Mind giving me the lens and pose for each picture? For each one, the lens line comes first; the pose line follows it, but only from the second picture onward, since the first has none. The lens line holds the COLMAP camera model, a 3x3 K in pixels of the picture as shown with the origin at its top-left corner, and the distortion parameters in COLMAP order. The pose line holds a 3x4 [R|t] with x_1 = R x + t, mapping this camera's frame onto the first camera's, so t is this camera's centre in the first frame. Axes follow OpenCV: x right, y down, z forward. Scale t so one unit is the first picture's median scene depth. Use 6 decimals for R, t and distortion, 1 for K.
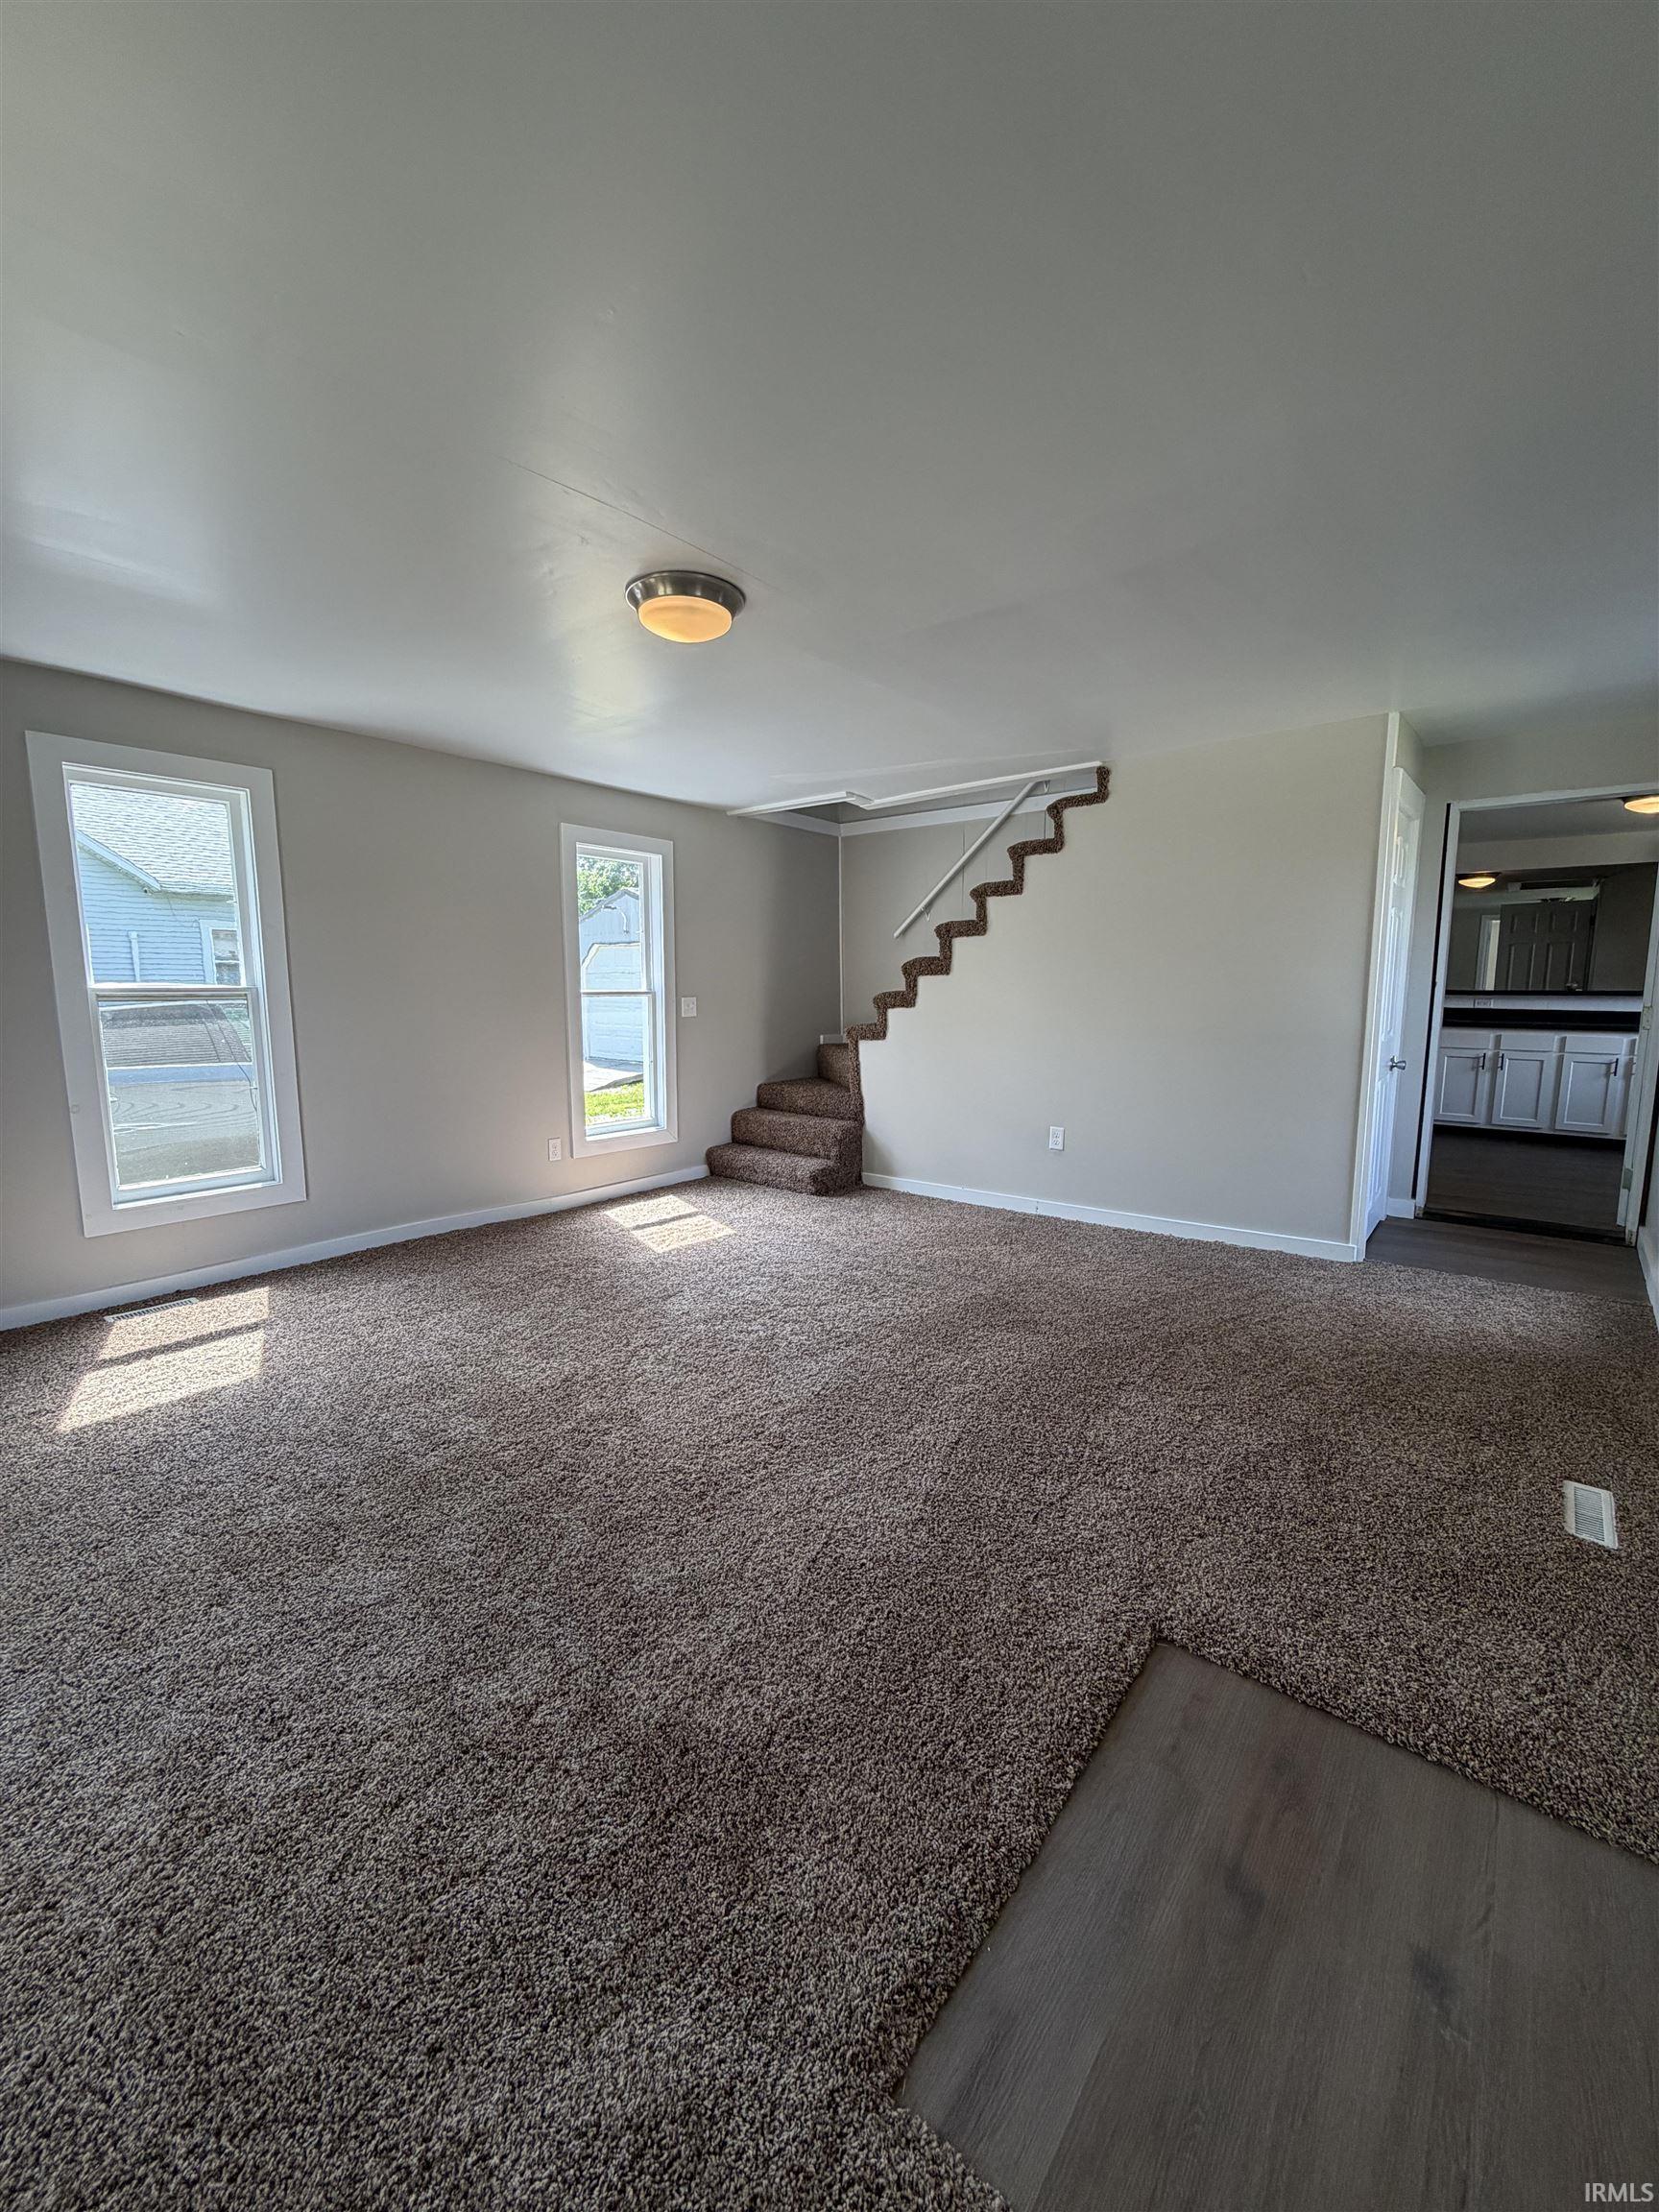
lens RADIAL K [[886.8, 0, 826.5], [0, 886.8, 1094.1], [0, 0, 1]] dist [-0.000722, -0.000101]
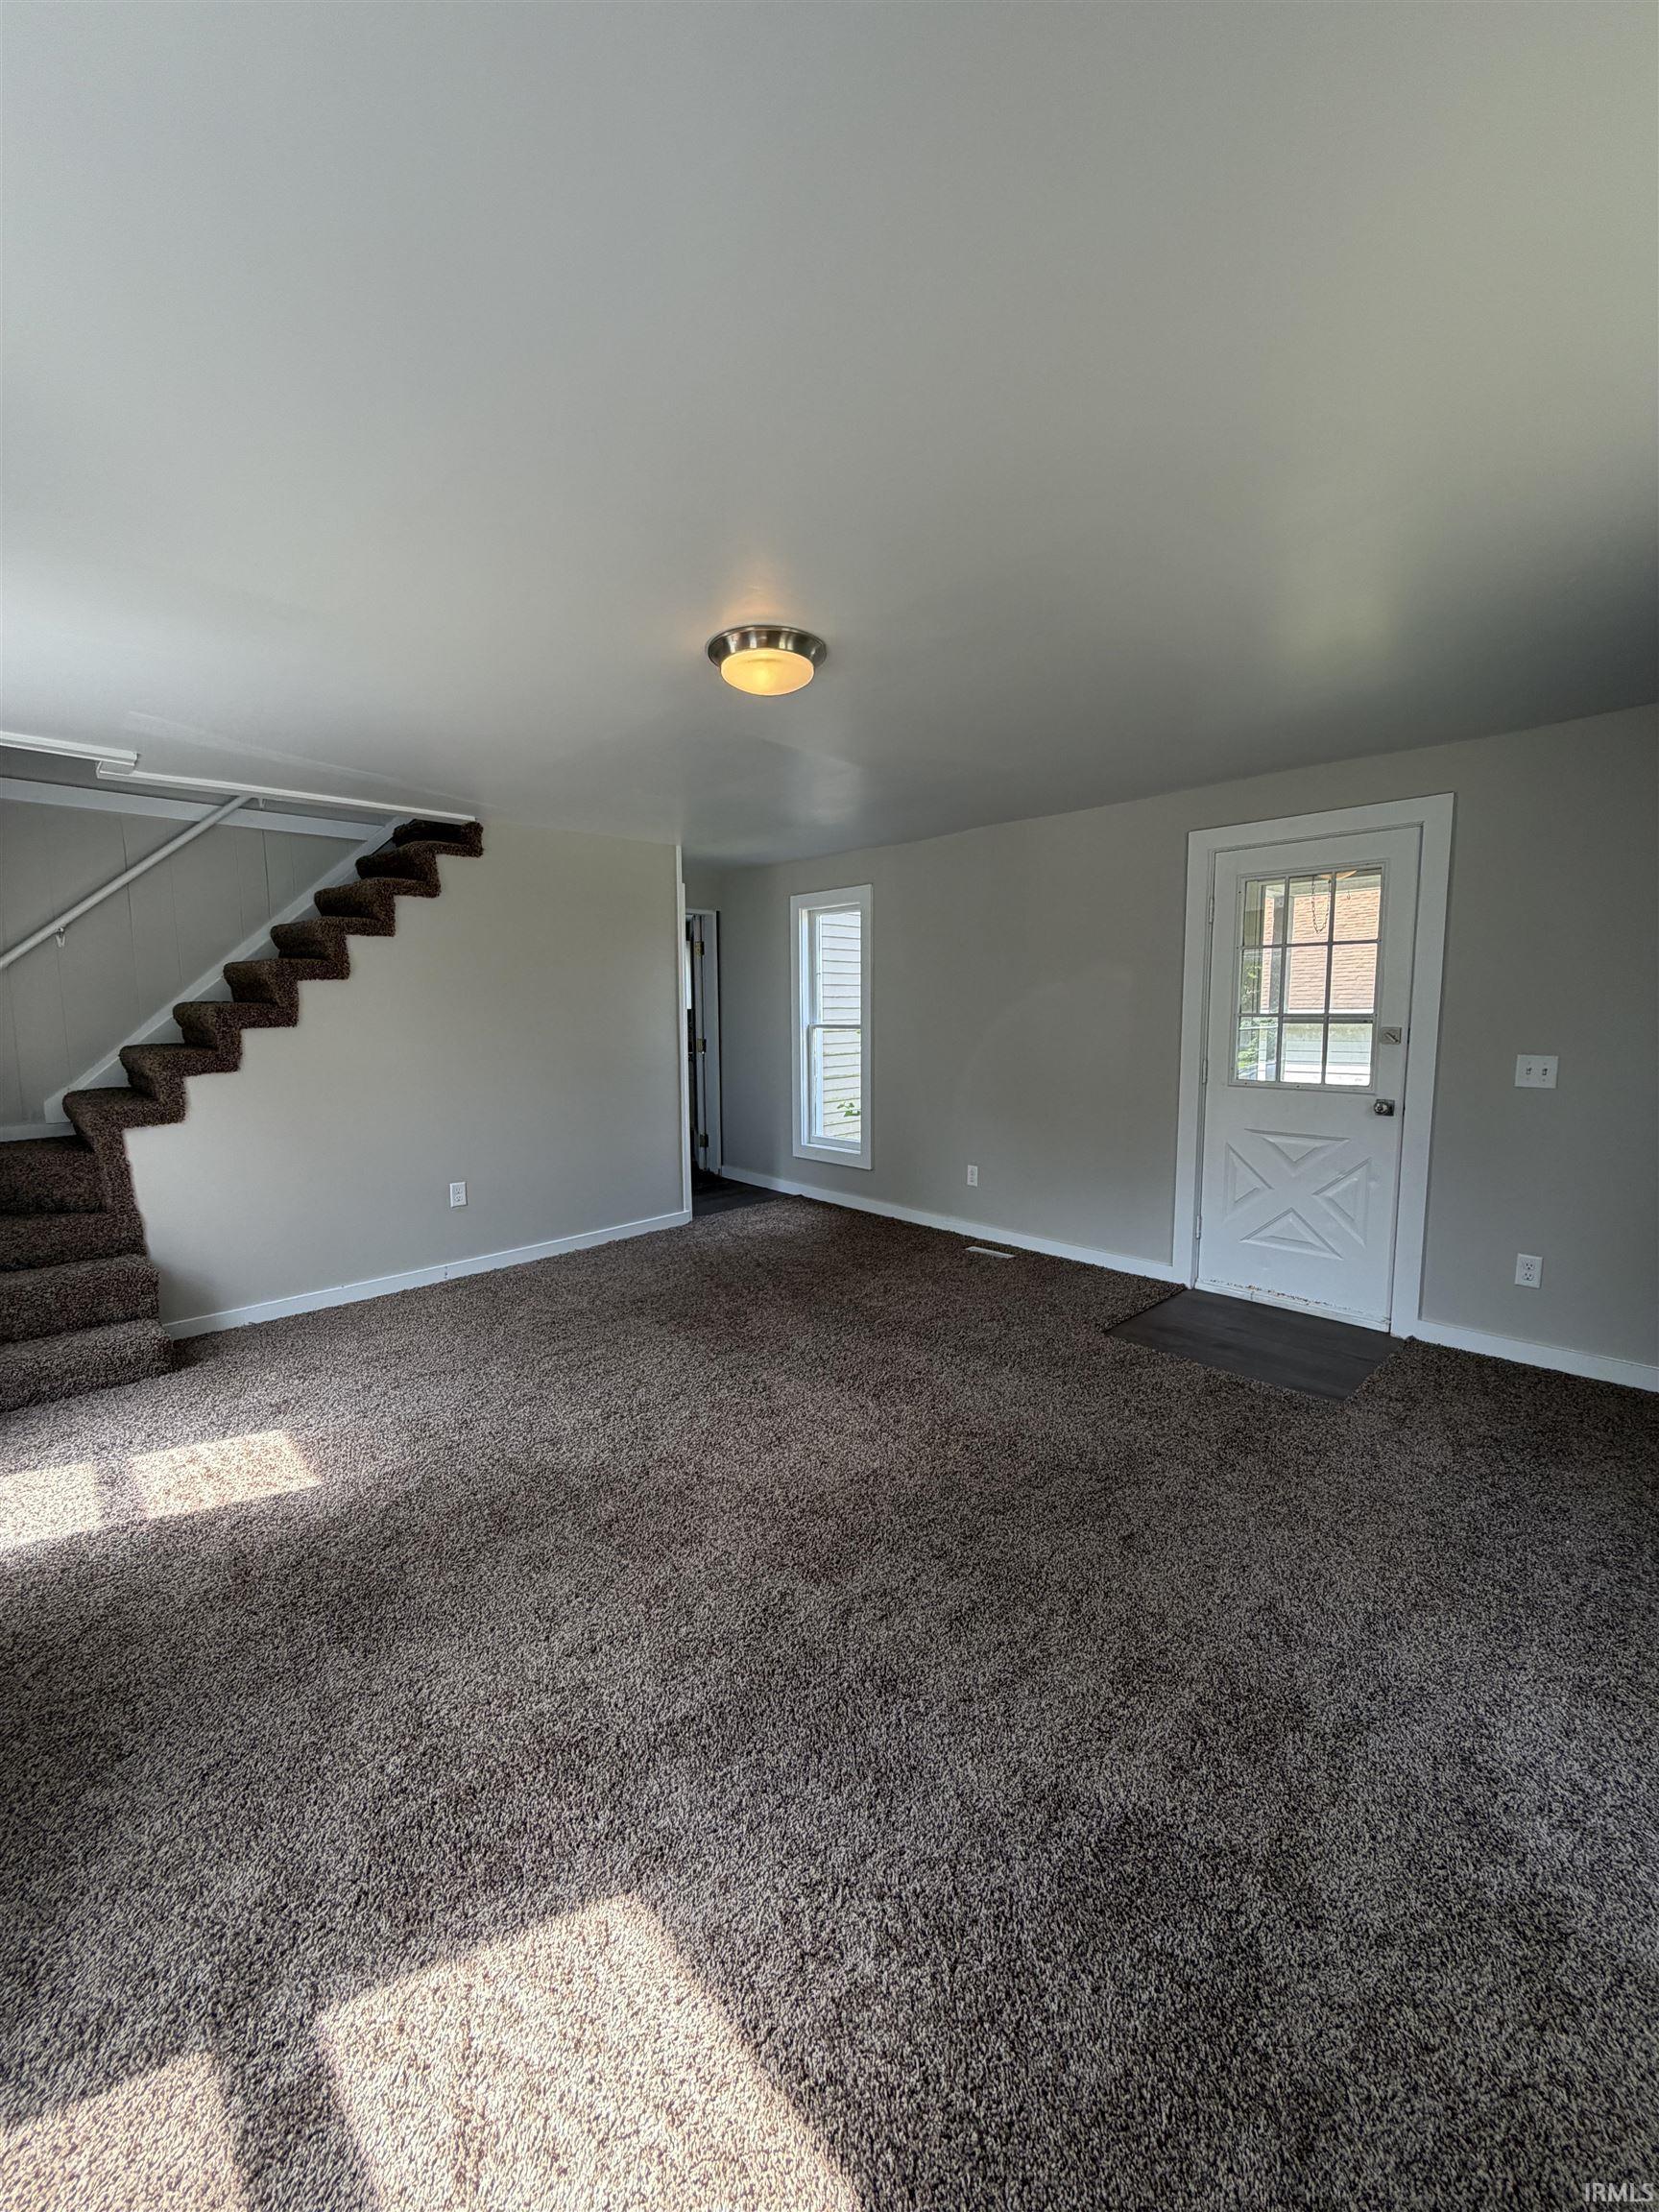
lens RADIAL K [[886.8, 0, 826.5], [0, 886.8, 1094.1], [0, 0, 1]] dist [-0.000722, -0.000101]
pose [[0.120600, -0.091299, 0.988494, -0.693942], [0.140042, 0.987368, 0.074109, -0.080041], [-0.982774, 0.129493, 0.131863, 0.514235]]
